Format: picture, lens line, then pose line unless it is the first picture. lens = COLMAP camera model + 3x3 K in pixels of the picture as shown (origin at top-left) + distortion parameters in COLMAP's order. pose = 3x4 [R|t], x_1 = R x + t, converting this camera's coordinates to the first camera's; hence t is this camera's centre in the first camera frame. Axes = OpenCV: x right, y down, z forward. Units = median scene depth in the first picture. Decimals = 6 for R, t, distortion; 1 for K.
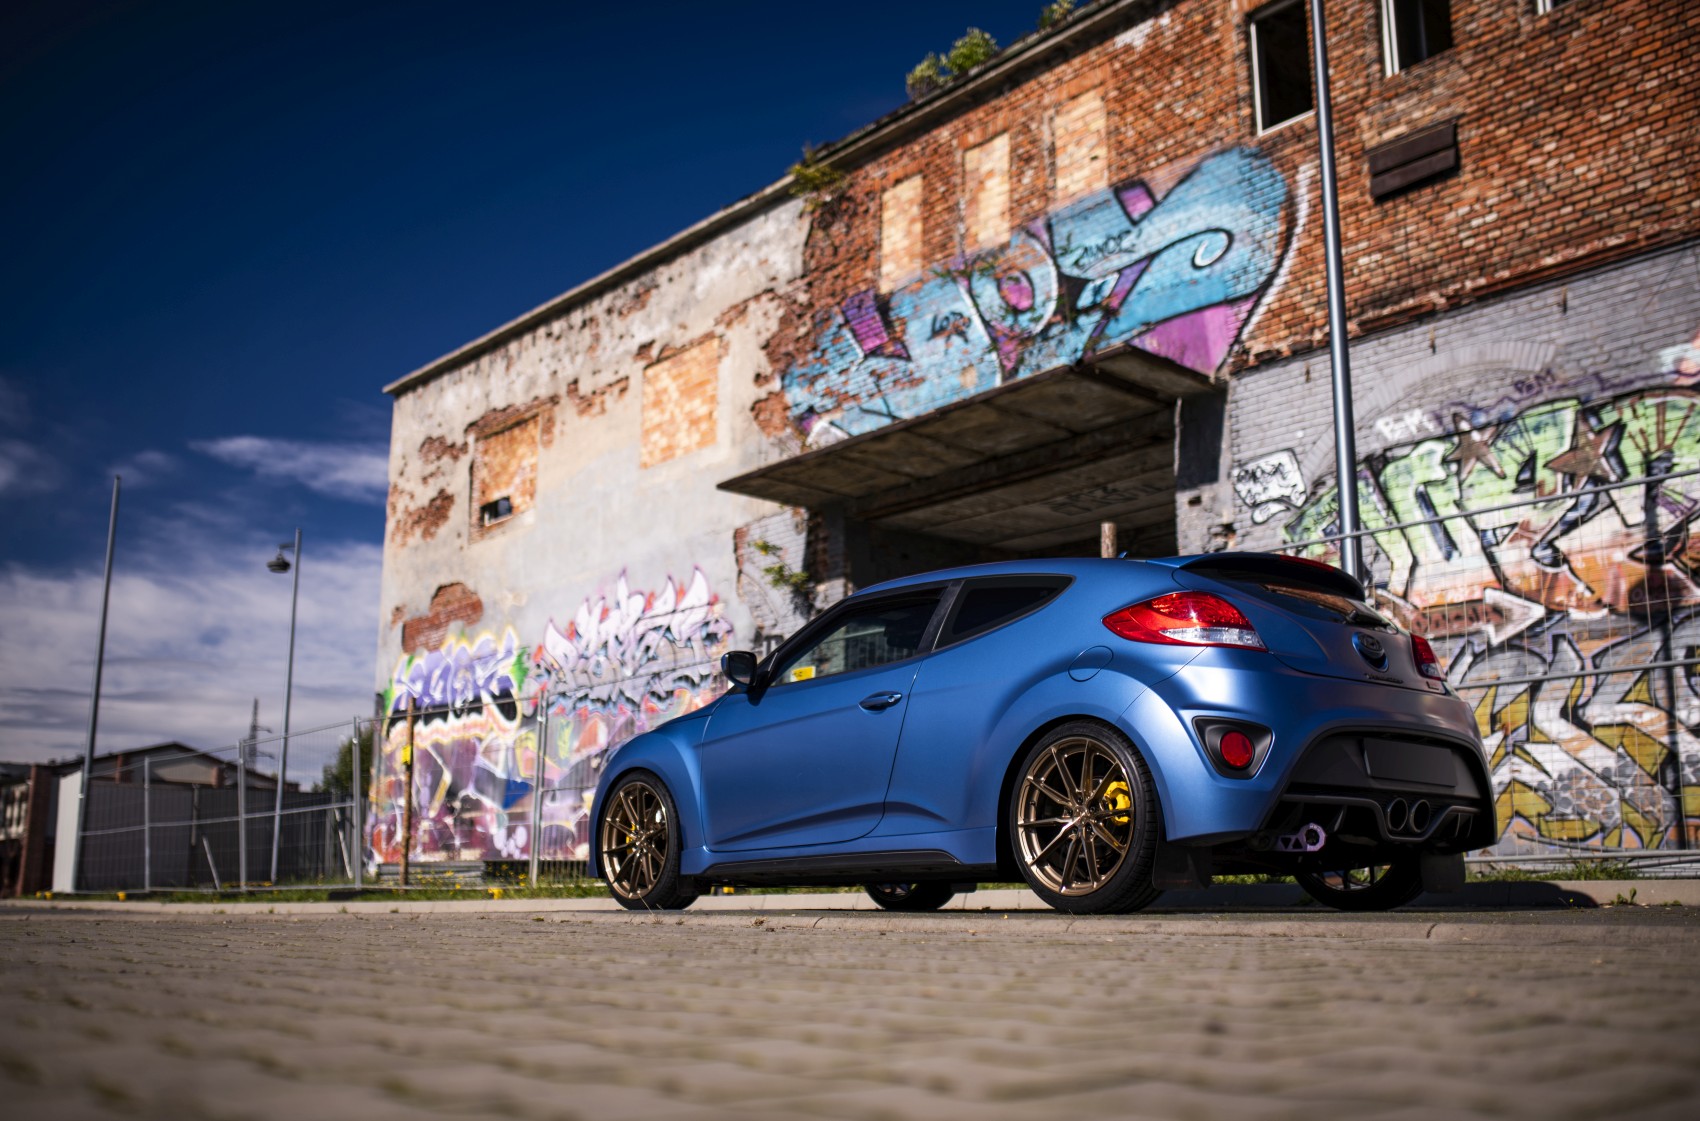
lens RADIAL K [[1631.8, 0, 863.9], [0, 1631.8, 517.9], [0, 0, 1]] dist [-0.080498, 0.129413]
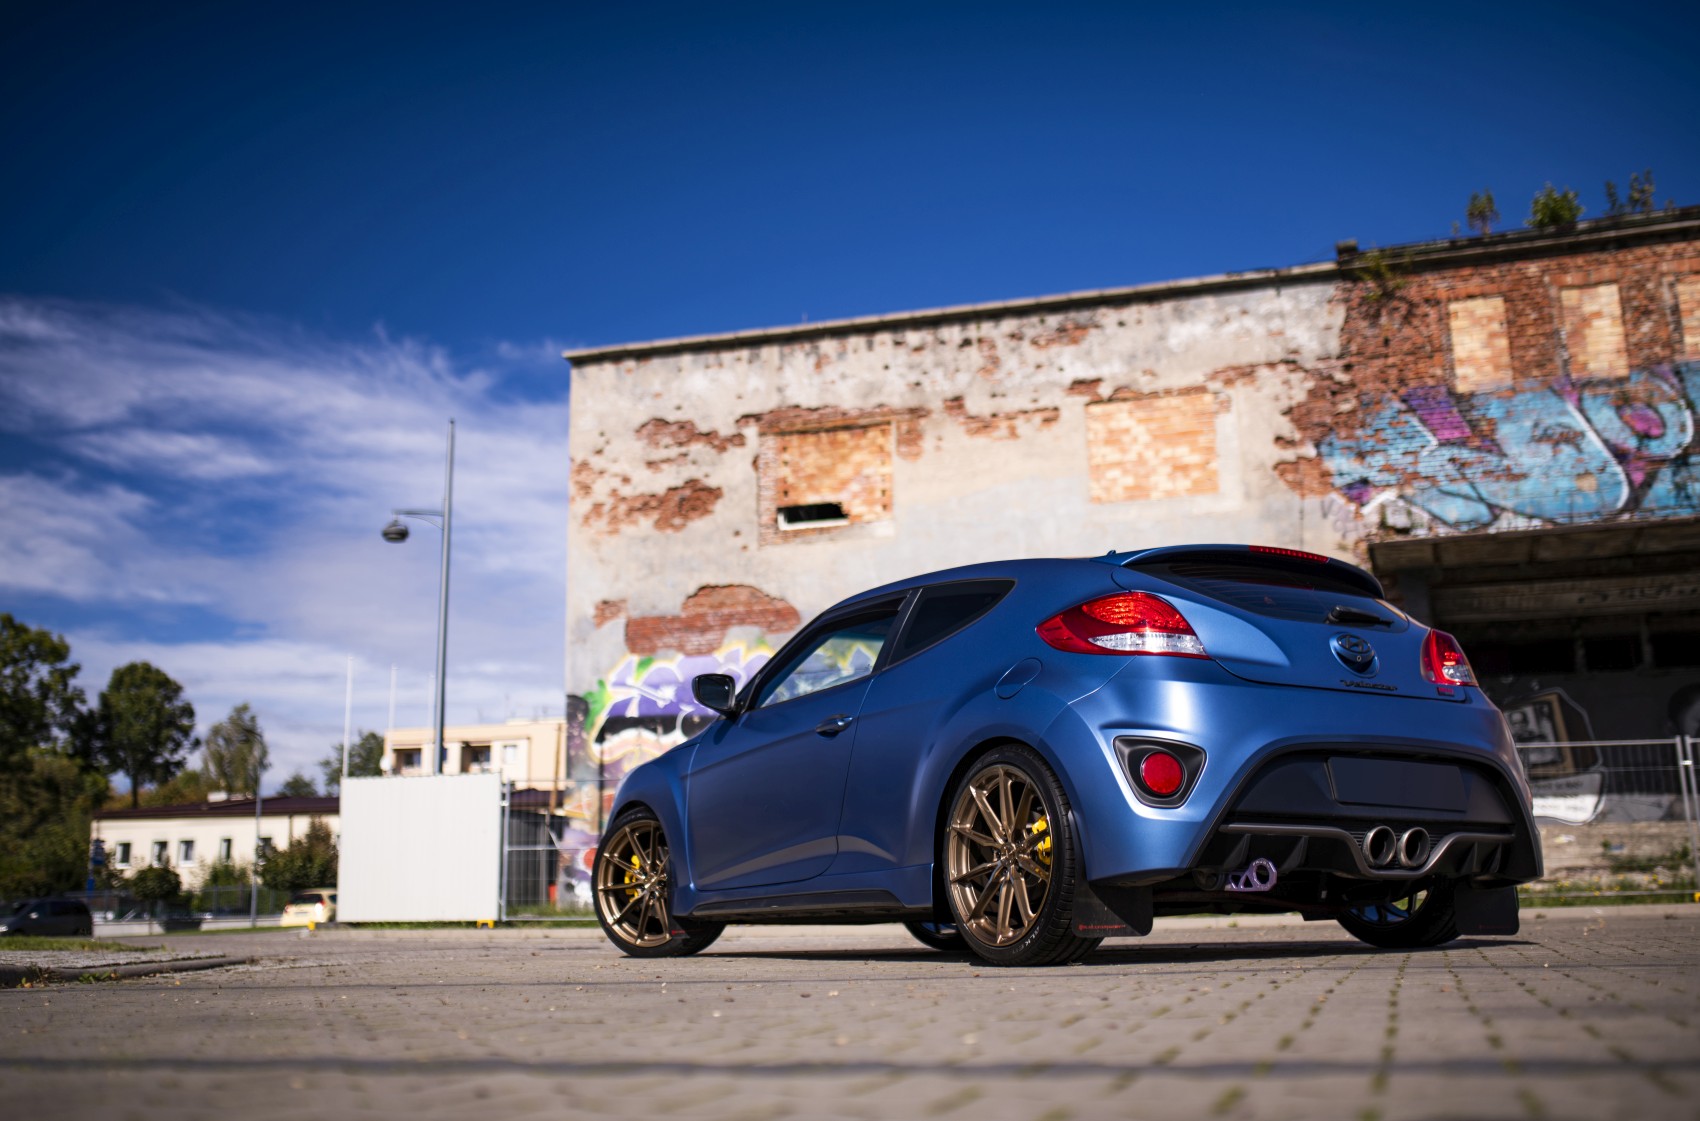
lens RADIAL K [[1631.8, 0, 863.9], [0, 1631.8, 517.9], [0, 0, 1]] dist [-0.080498, 0.129413]
pose [[0.863895, 0.137076, 0.484660, -0.916005], [-0.121855, 0.990549, -0.062952, 0.073993], [-0.488709, -0.004674, 0.872434, 0.223742]]
